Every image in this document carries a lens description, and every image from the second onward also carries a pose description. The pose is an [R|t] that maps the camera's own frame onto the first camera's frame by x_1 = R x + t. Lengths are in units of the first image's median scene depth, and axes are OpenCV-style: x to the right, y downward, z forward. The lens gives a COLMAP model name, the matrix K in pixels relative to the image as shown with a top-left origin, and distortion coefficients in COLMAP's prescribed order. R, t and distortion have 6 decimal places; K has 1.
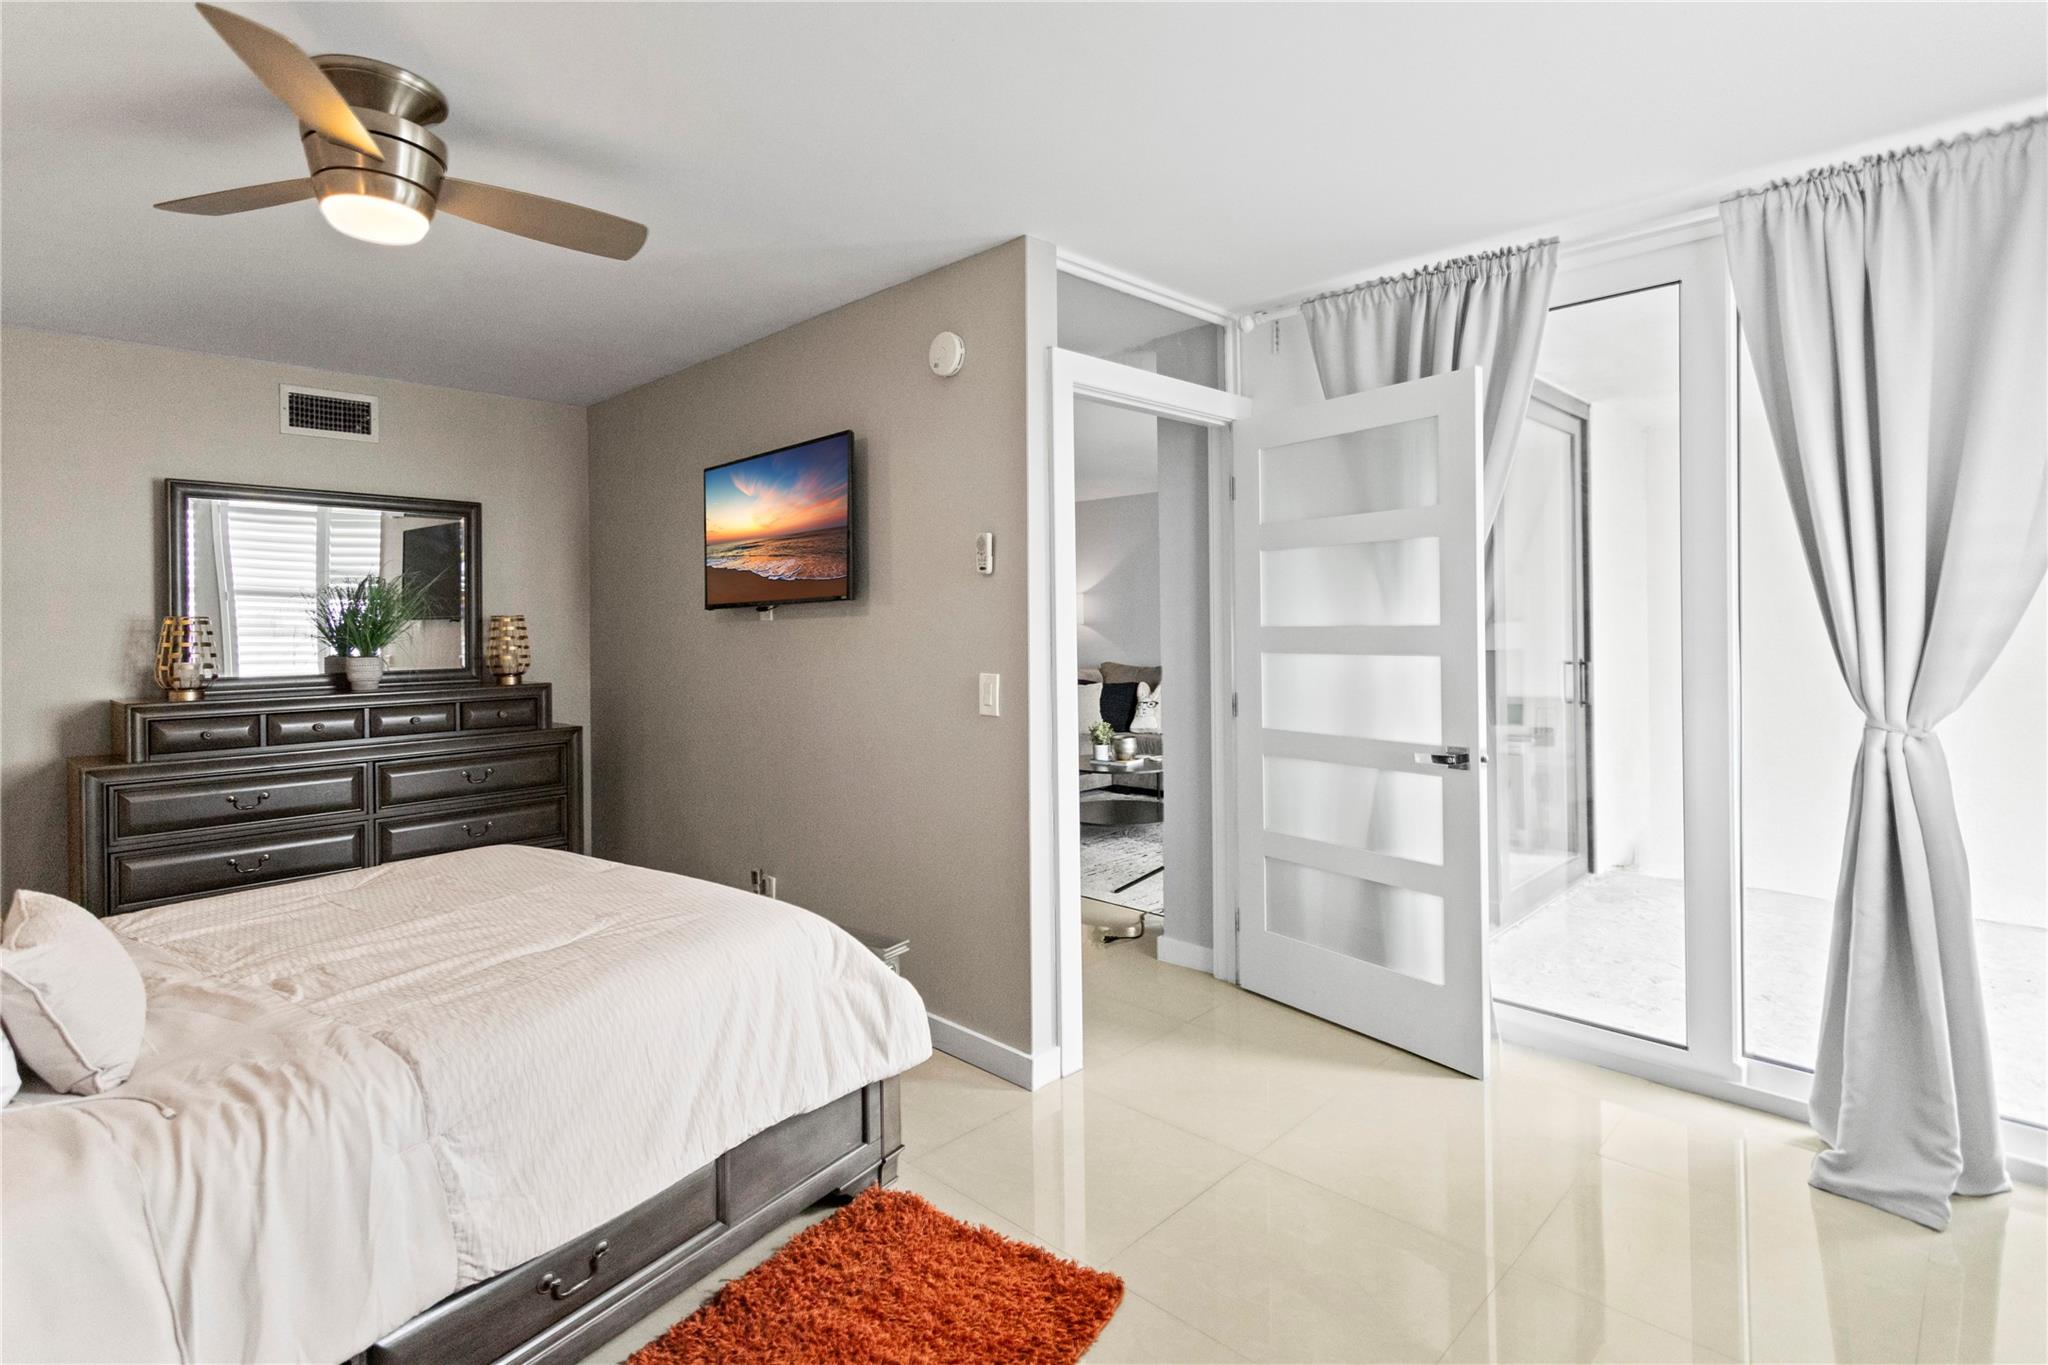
lens RADIAL K [[983.9, 0, 1019.2], [0, 983.9, 623.7], [0, 0, 1]] dist [-0.004938, -0.000709]
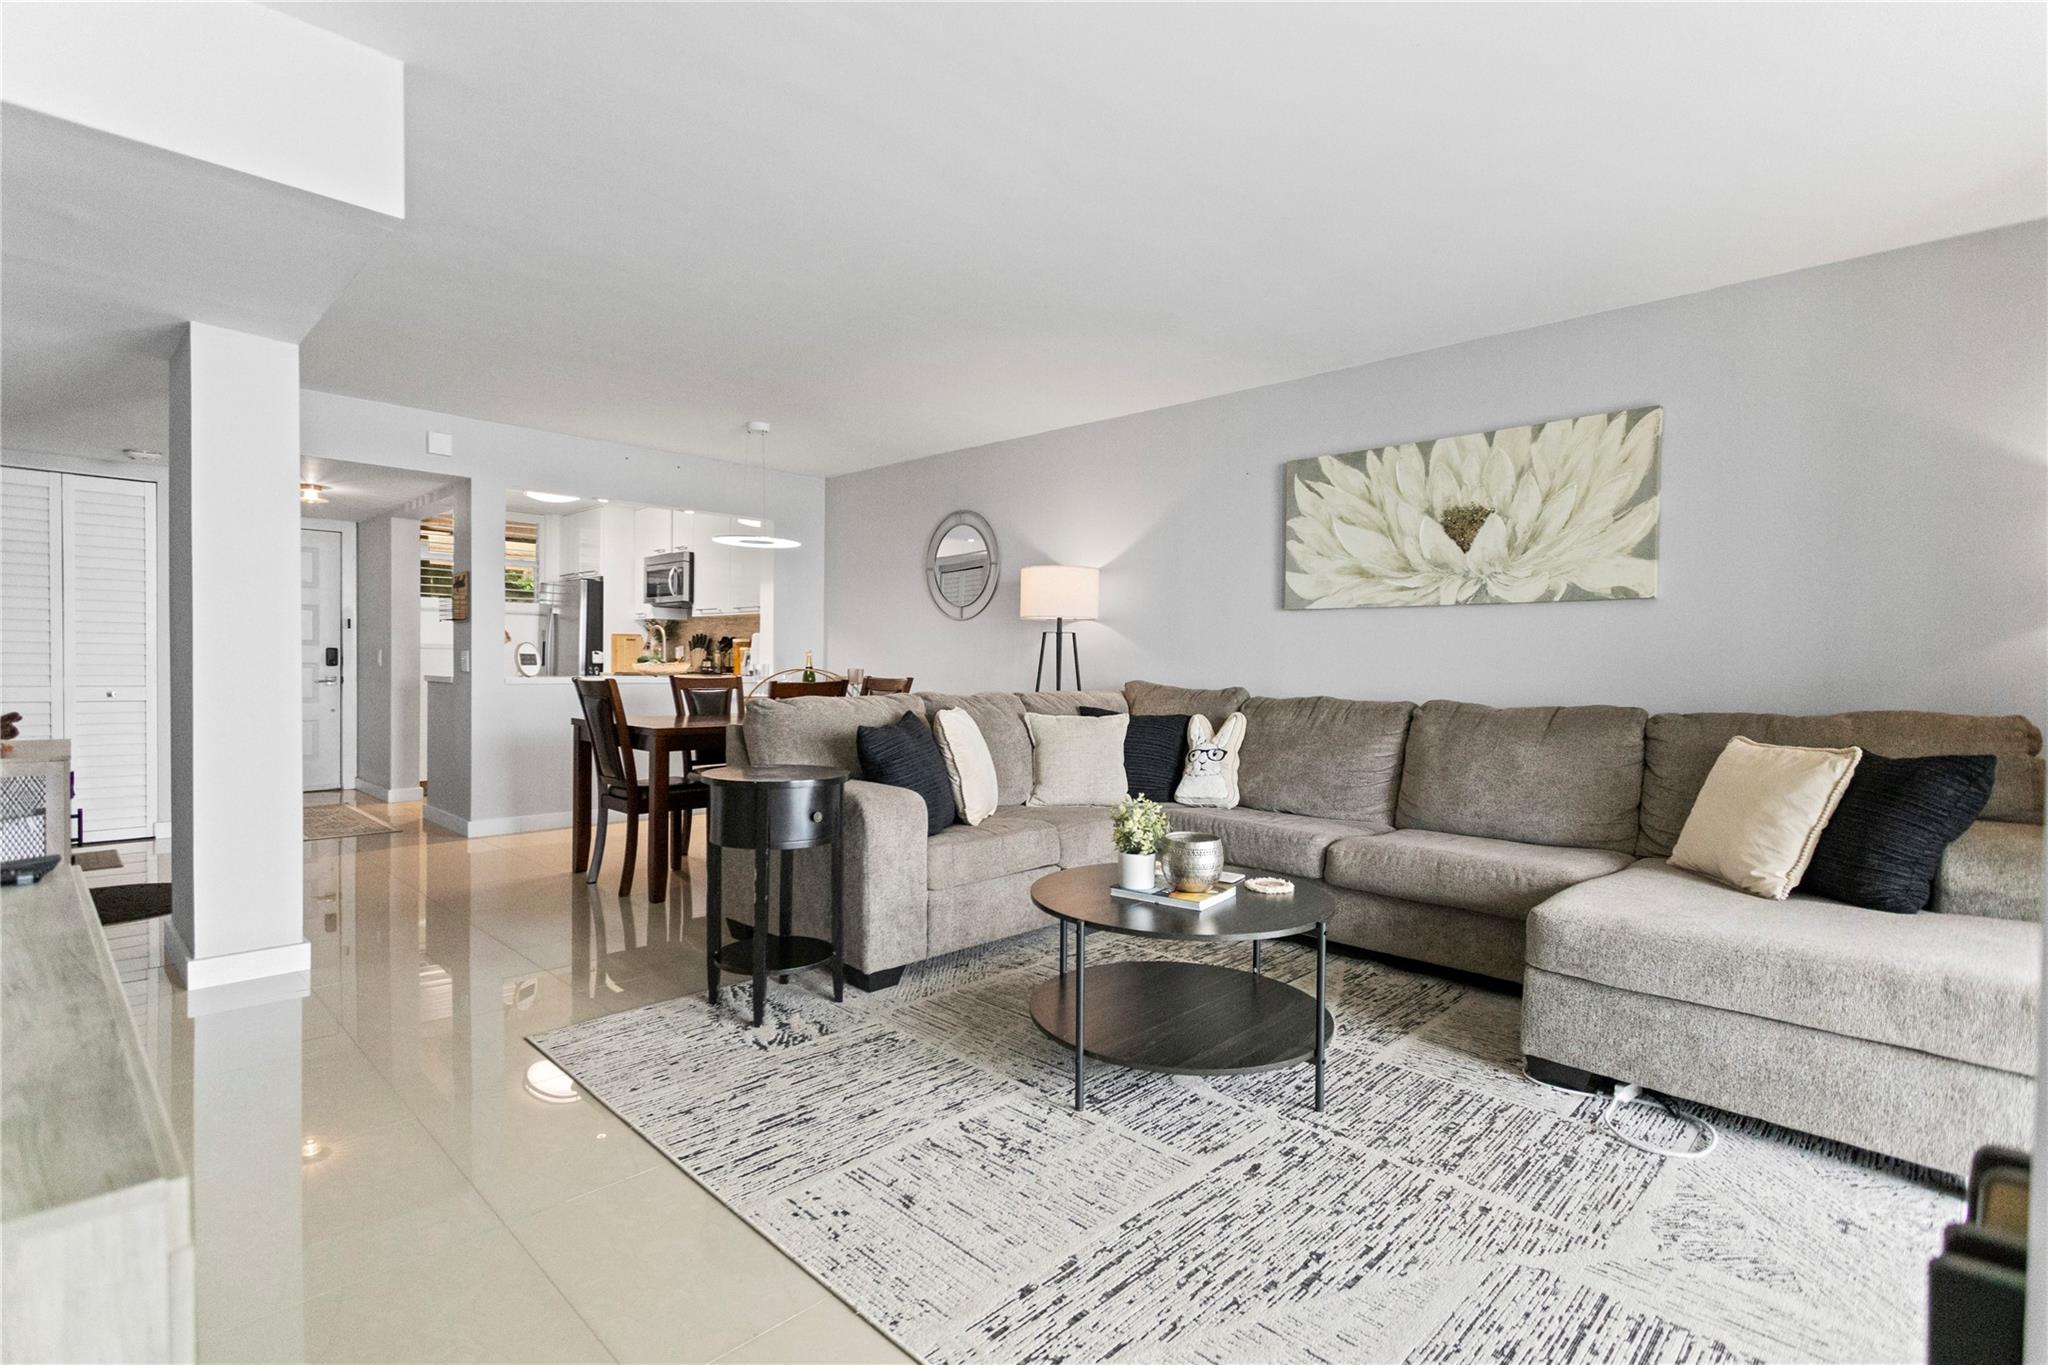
lens RADIAL K [[983.9, 0, 1024.5], [0, 983.9, 680.2], [0, 0, 1]] dist [-0.004938, -0.000709]
pose [[0.999664, 0.025706, -0.003344, 0.026173], [-0.025647, 0.999535, 0.016502, 0.032922], [0.003767, -0.016411, 0.999858, 0.435429]]
